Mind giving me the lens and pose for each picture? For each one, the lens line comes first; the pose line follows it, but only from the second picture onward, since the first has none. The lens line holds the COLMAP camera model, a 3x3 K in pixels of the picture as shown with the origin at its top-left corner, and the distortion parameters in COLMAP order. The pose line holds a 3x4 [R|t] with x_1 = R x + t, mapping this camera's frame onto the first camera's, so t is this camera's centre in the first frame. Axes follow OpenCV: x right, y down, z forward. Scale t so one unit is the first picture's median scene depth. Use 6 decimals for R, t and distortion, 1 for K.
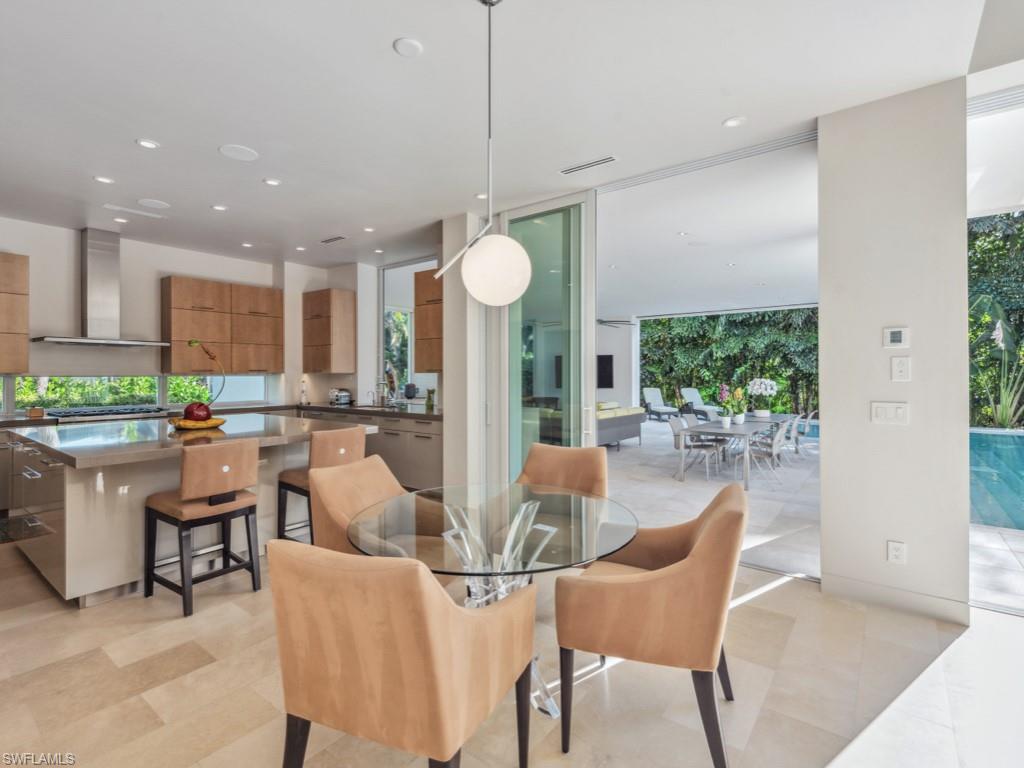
lens RADIAL K [[493.8, 0, 512.0], [0, 493.8, 384.0], [0, 0, 1]] dist [-0.000953, -0.000216]
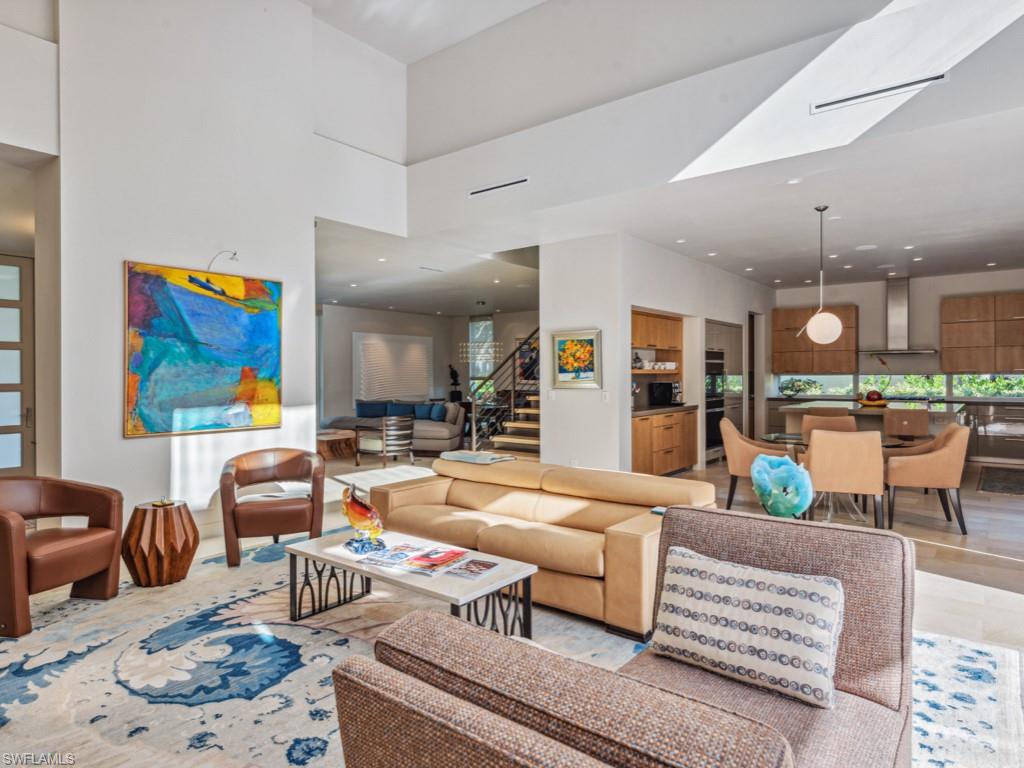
lens RADIAL K [[611.9, 0, 512.0], [0, 611.9, 384.0], [0, 0, 1]] dist [0.003235, 0.000964]
pose [[-0.007070, 0.027024, -0.999610, 1.085807], [-0.022909, 0.999368, 0.027179, -0.008743], [0.999713, 0.023092, -0.006447, -0.160860]]
